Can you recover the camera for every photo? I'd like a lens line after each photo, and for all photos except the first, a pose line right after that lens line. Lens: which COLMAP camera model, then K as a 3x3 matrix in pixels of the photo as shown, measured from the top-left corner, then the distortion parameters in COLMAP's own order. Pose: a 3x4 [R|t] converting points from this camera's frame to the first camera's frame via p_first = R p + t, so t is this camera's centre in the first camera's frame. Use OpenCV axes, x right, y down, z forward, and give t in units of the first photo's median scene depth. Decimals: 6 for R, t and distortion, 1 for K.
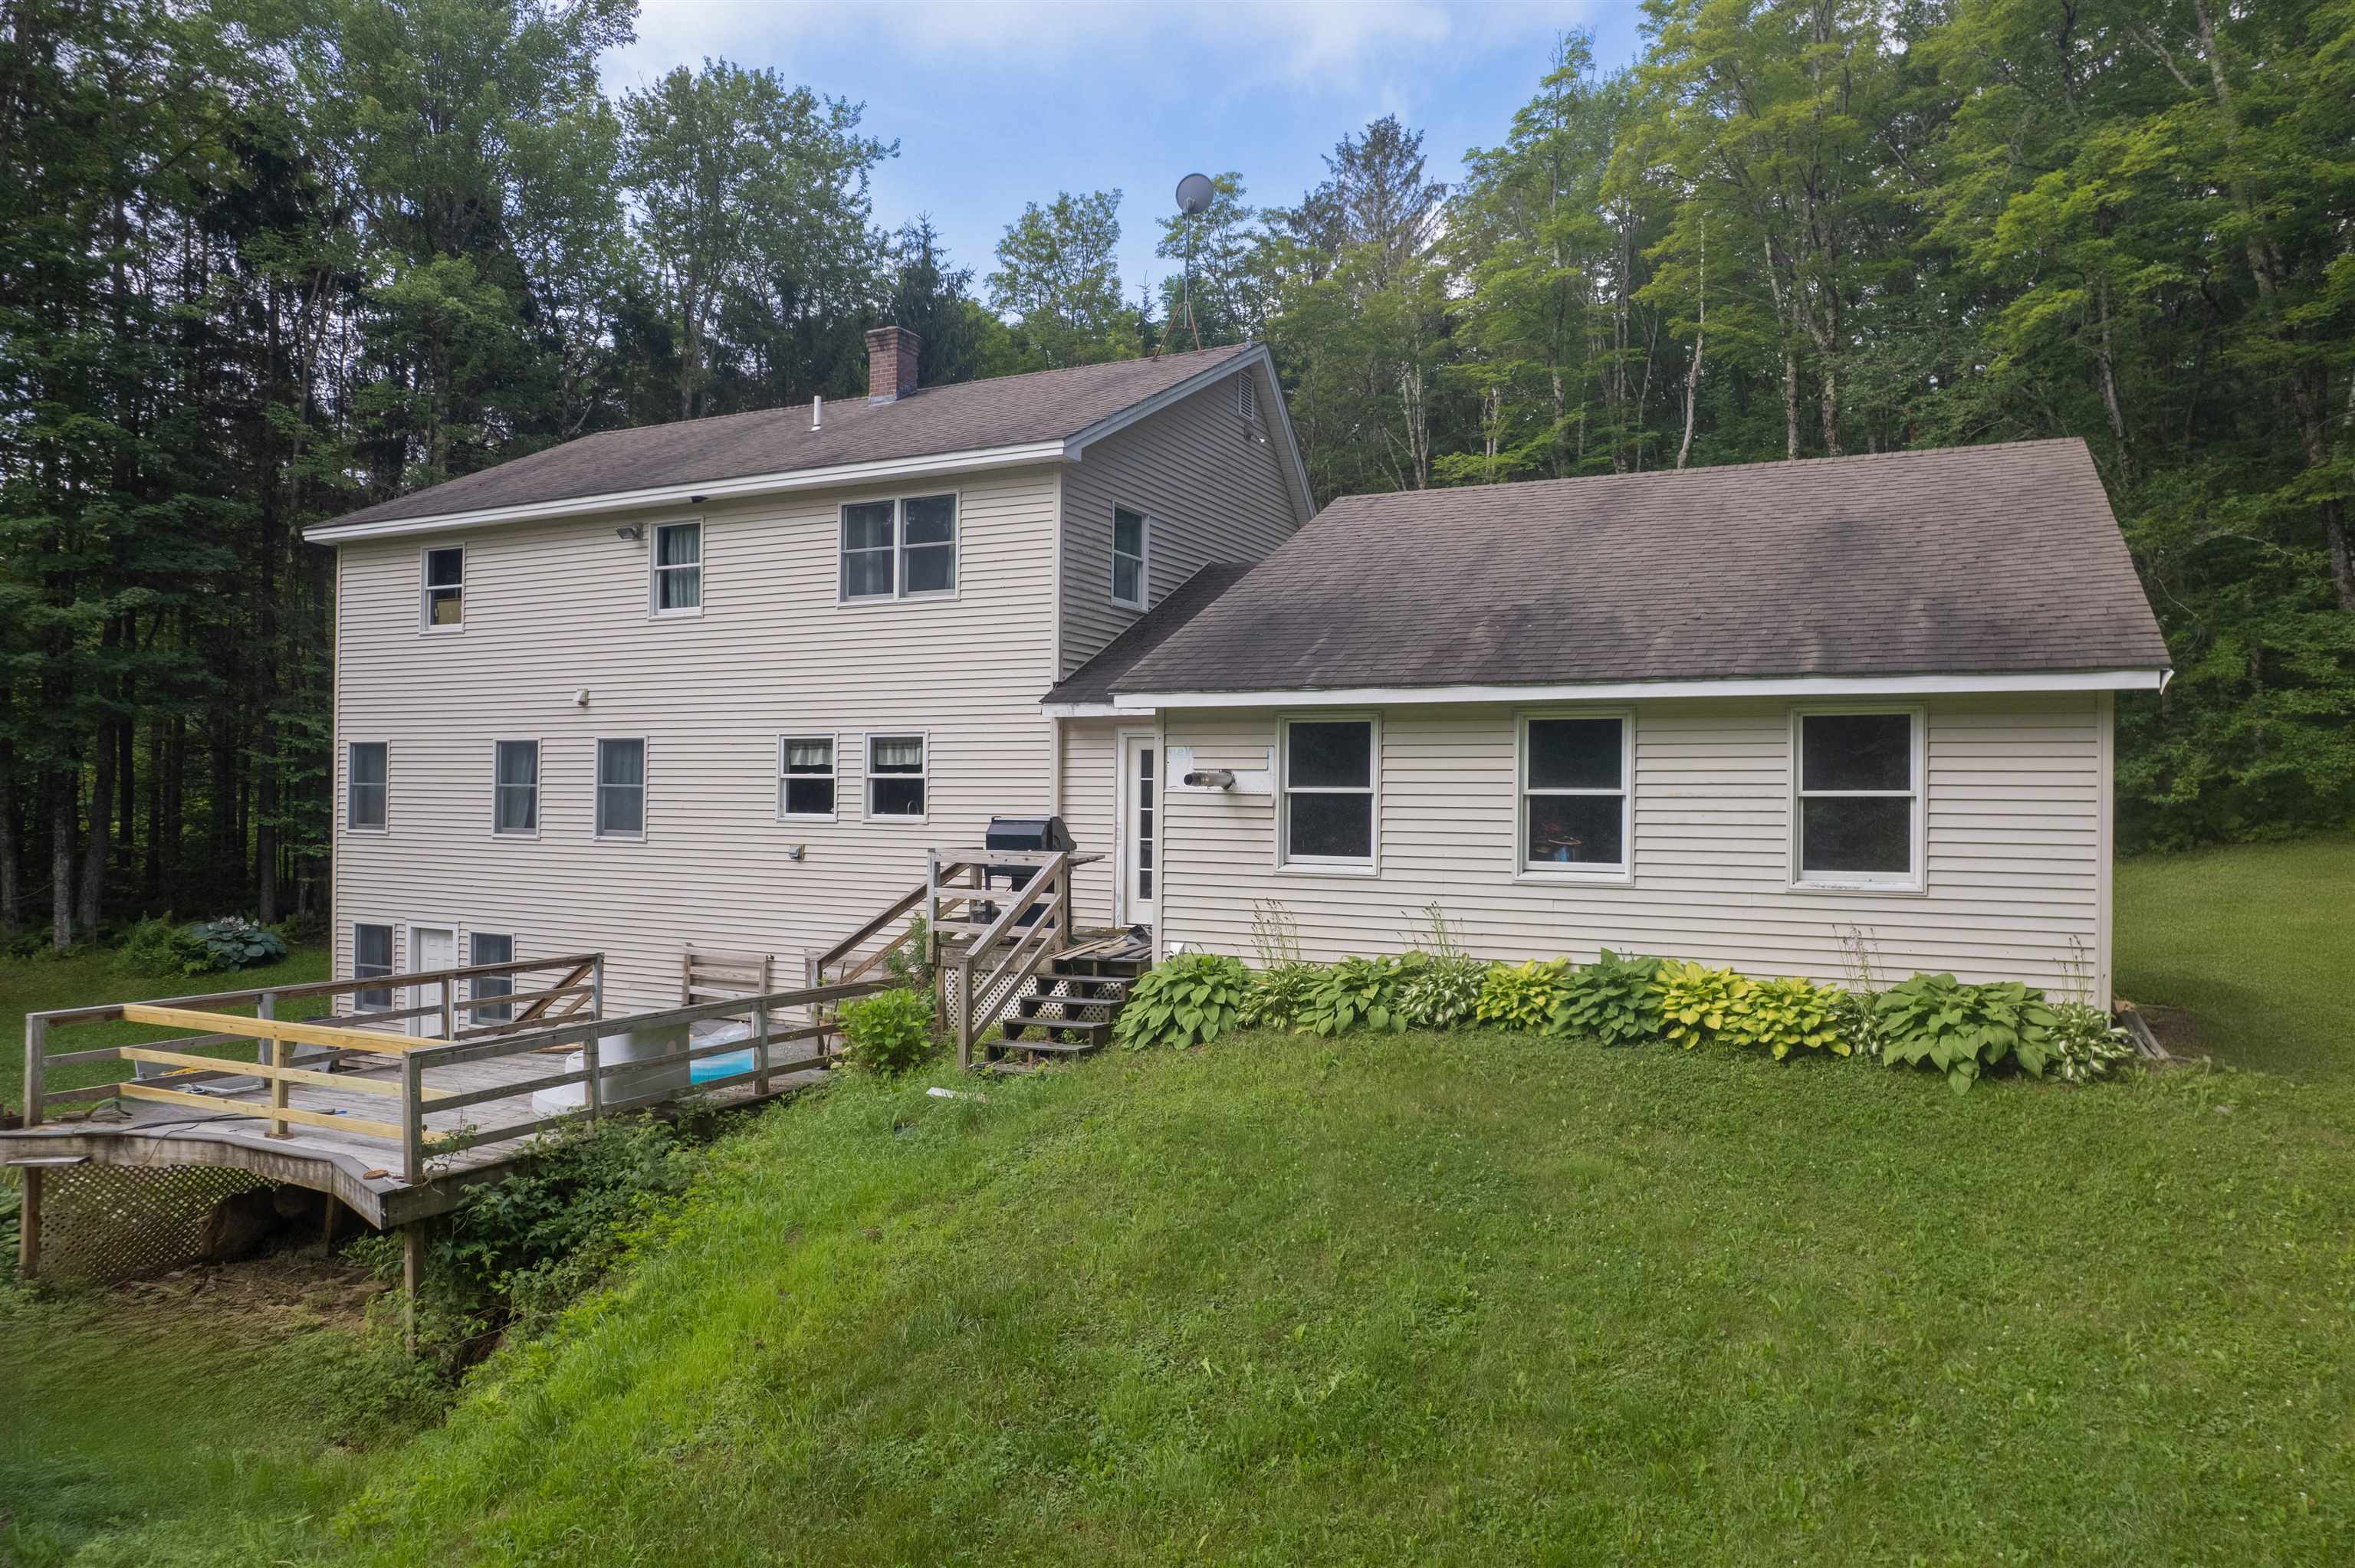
lens RADIAL K [[1545.9, 0, 1173.4], [0, 1545.9, 788.9], [0, 0, 1]] dist [-0.030007, 0.005854]
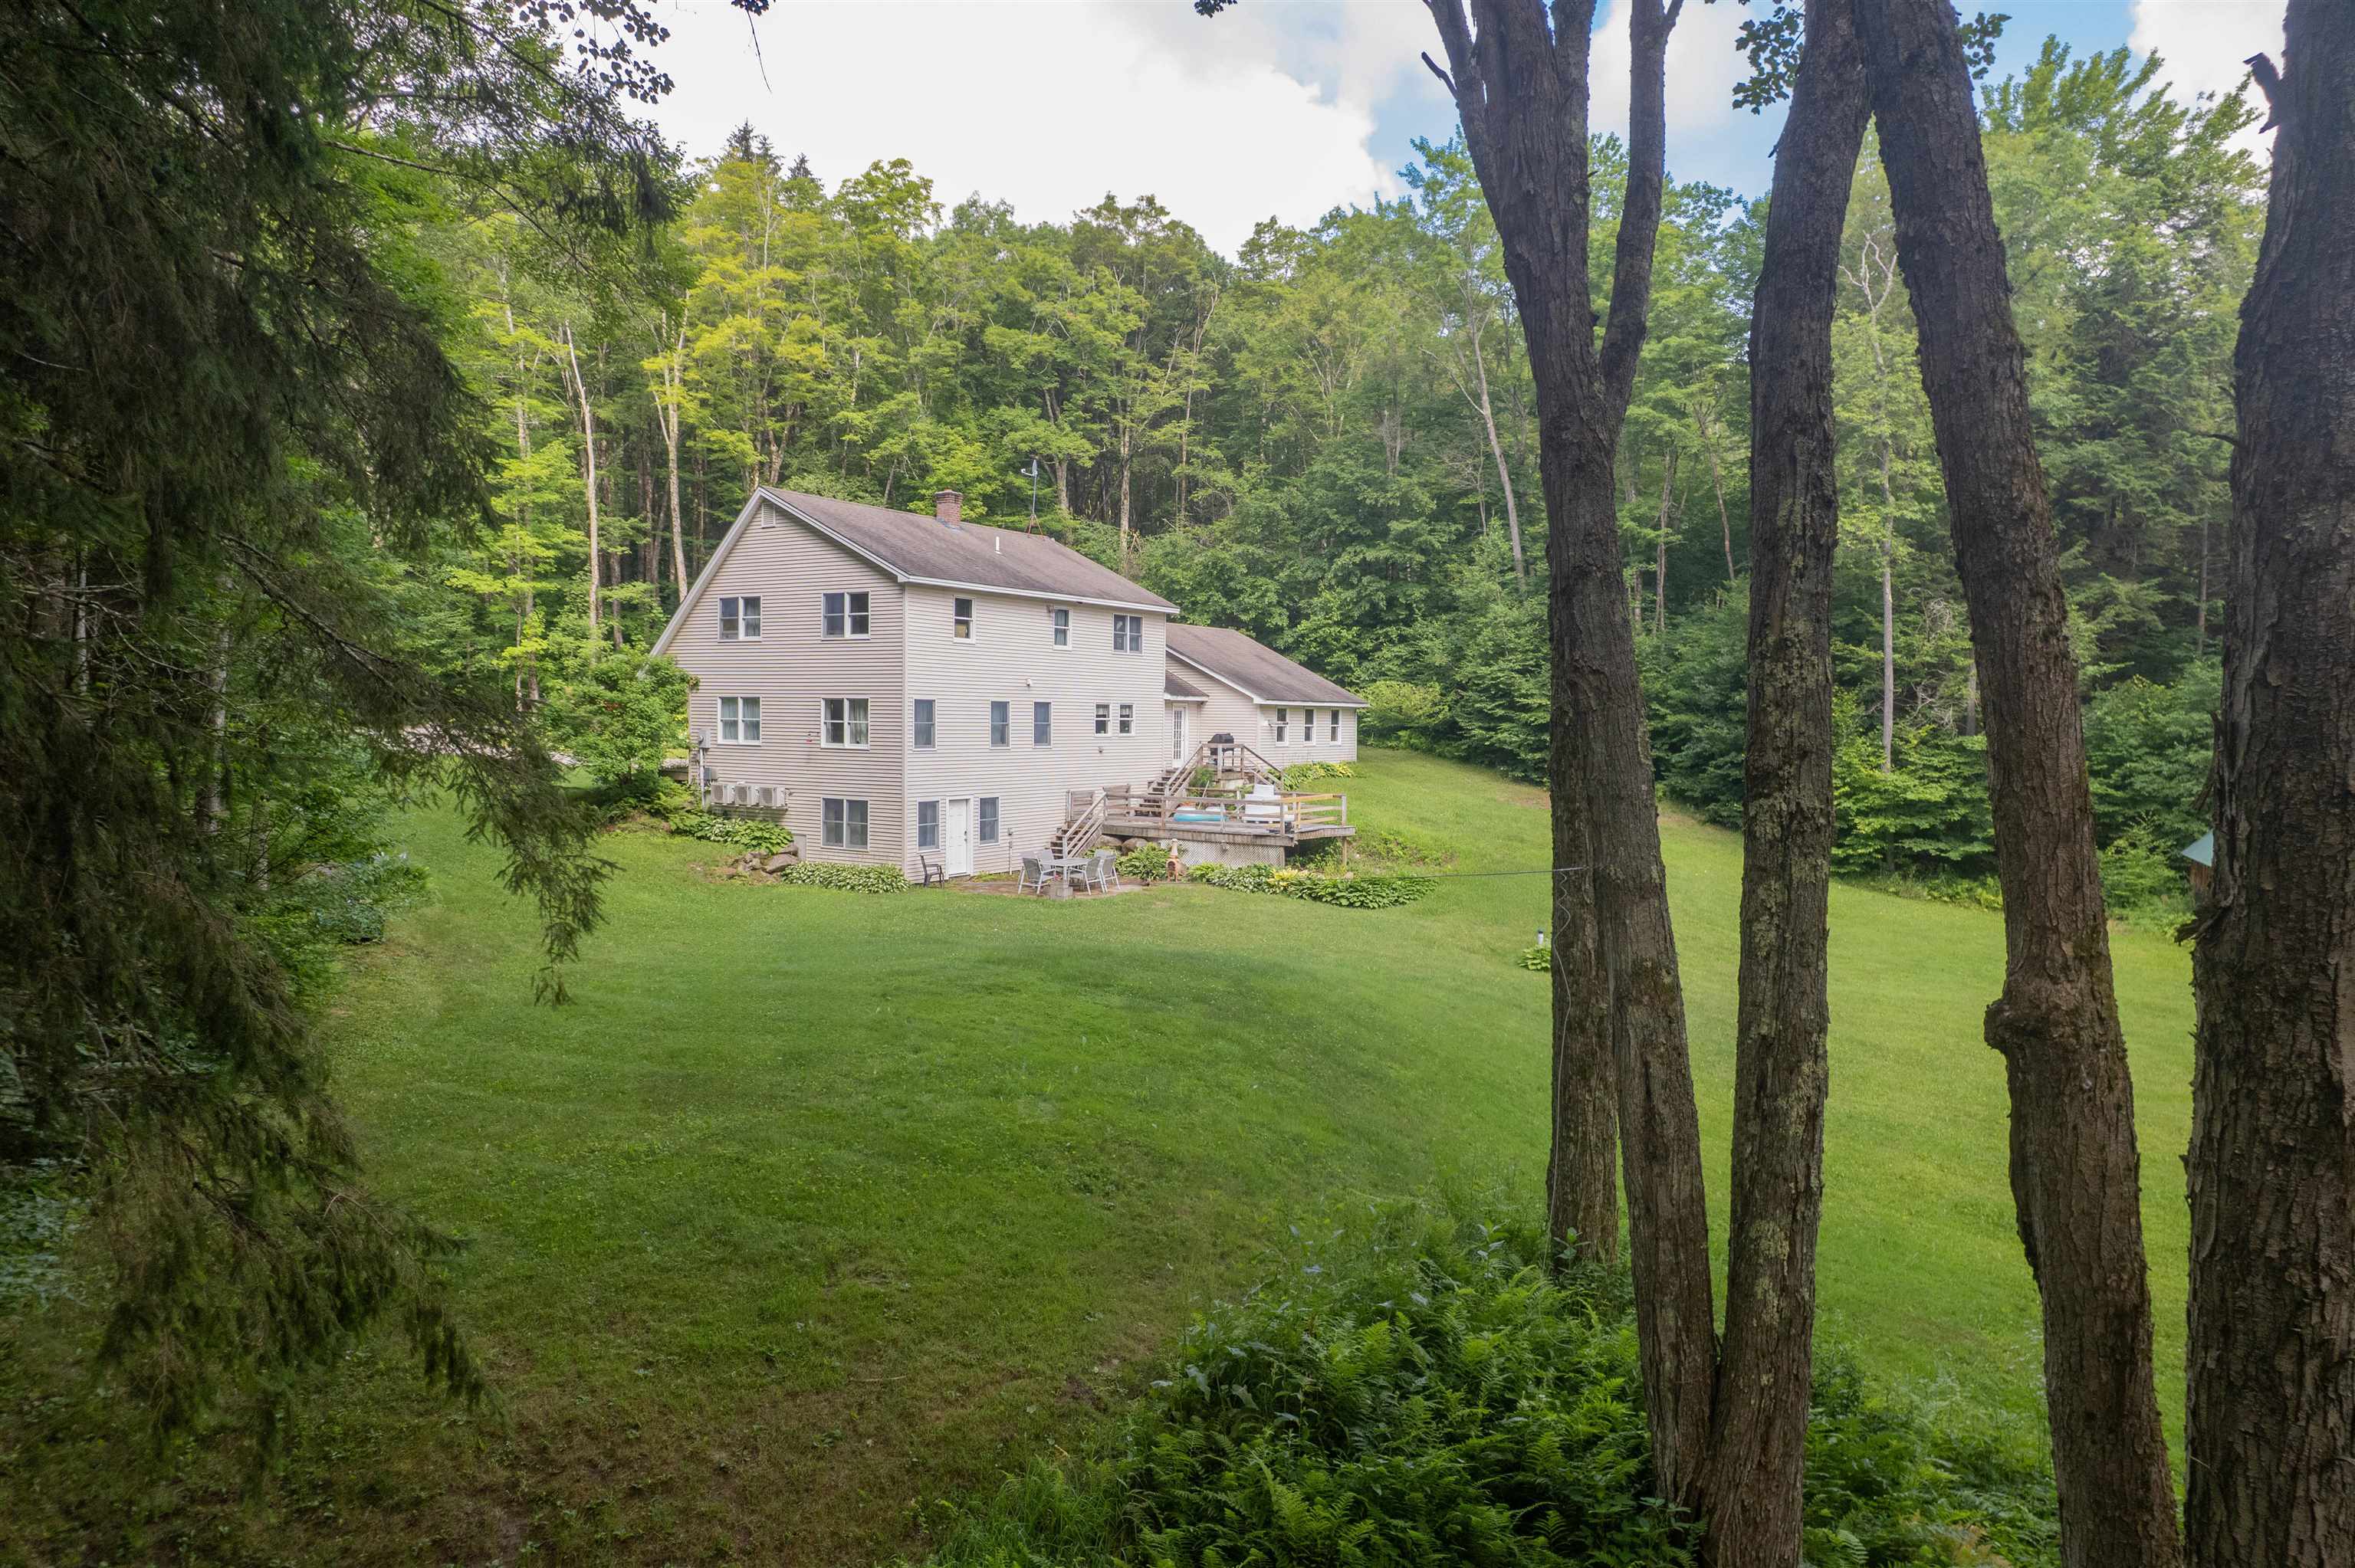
lens RADIAL K [[1545.9, 0, 1173.7], [0, 1545.9, 793.6], [0, 0, 1]] dist [-0.030007, 0.005854]
pose [[0.079214, -0.061259, 0.994974, -2.771262], [-0.021991, 0.997760, 0.063181, -0.048644], [-0.996615, -0.026885, 0.077690, 0.686646]]
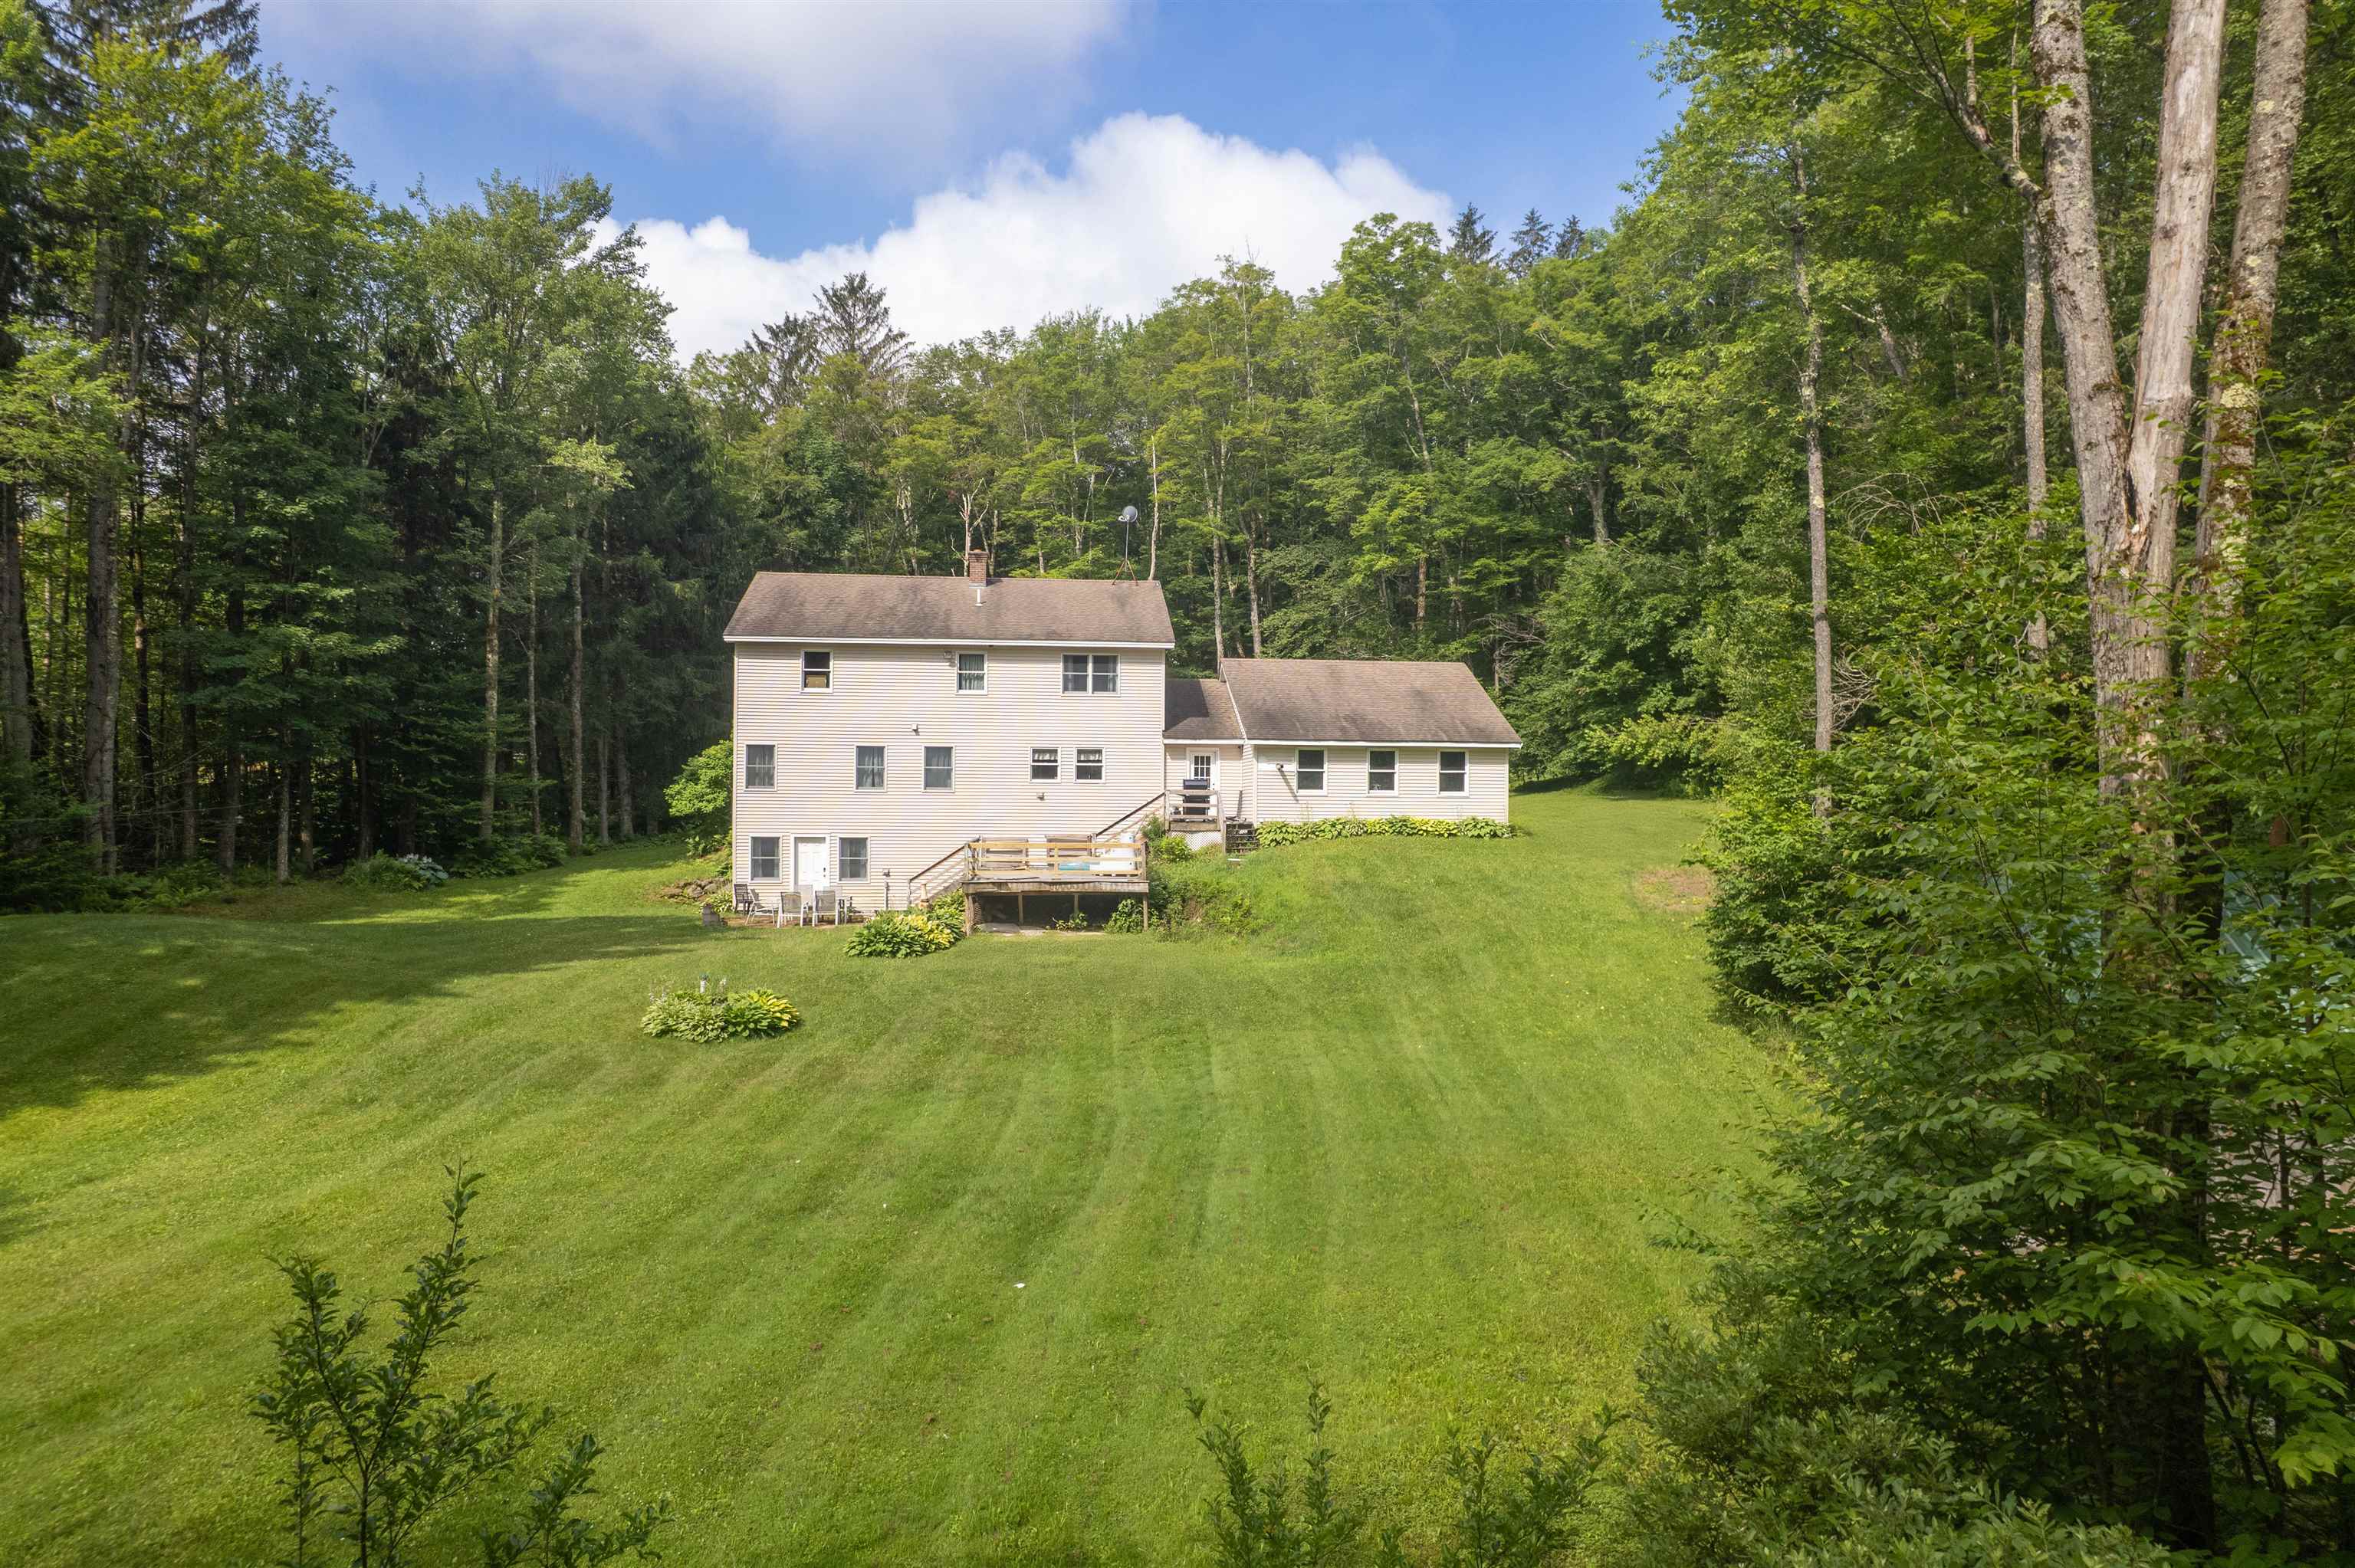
lens RADIAL K [[1545.9, 0, 1196.9], [0, 1545.9, 776.6], [0, 0, 1]] dist [-0.030007, 0.005854]
pose [[0.840105, 0.002156, 0.542419, -1.369785], [-0.003996, 0.999990, 0.002213, 0.005421], [-0.542409, -0.004027, 0.840105, -1.196476]]
